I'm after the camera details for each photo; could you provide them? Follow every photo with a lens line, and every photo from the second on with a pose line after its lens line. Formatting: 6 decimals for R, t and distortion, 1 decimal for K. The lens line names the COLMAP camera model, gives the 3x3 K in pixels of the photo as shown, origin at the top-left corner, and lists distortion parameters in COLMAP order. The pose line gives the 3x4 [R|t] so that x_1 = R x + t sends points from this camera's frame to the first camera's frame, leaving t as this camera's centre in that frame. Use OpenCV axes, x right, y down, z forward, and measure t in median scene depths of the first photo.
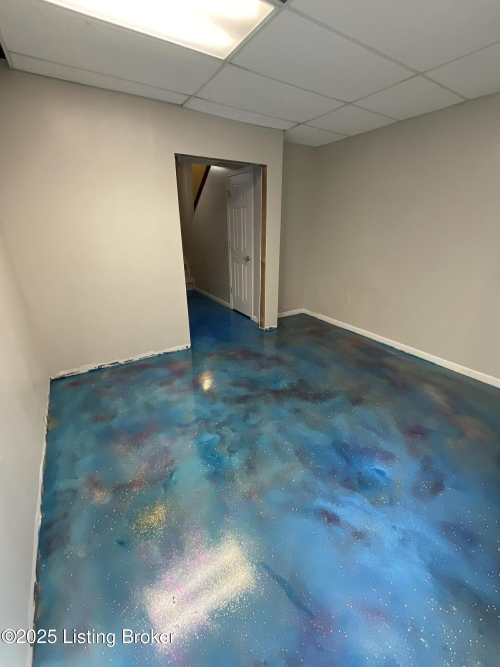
lens RADIAL K [[270.7, 0, 250.0], [0, 270.7, 333.5], [0, 0, 1]] dist [-0.011941, 0.012035]
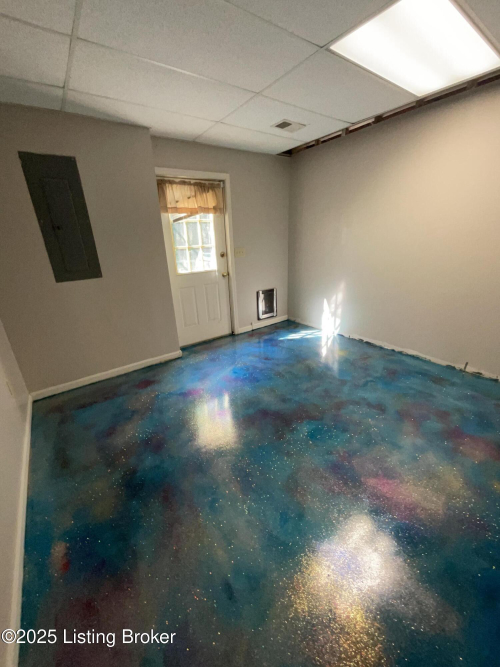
lens RADIAL K [[270.7, 0, 250.0], [0, 270.7, 333.5], [0, 0, 1]] dist [-0.011941, 0.012035]
pose [[-0.995701, 0.067264, -0.063672, 0.345742], [0.005880, 0.731972, 0.681309, -0.619174], [0.092434, 0.678006, -0.729222, 1.532783]]
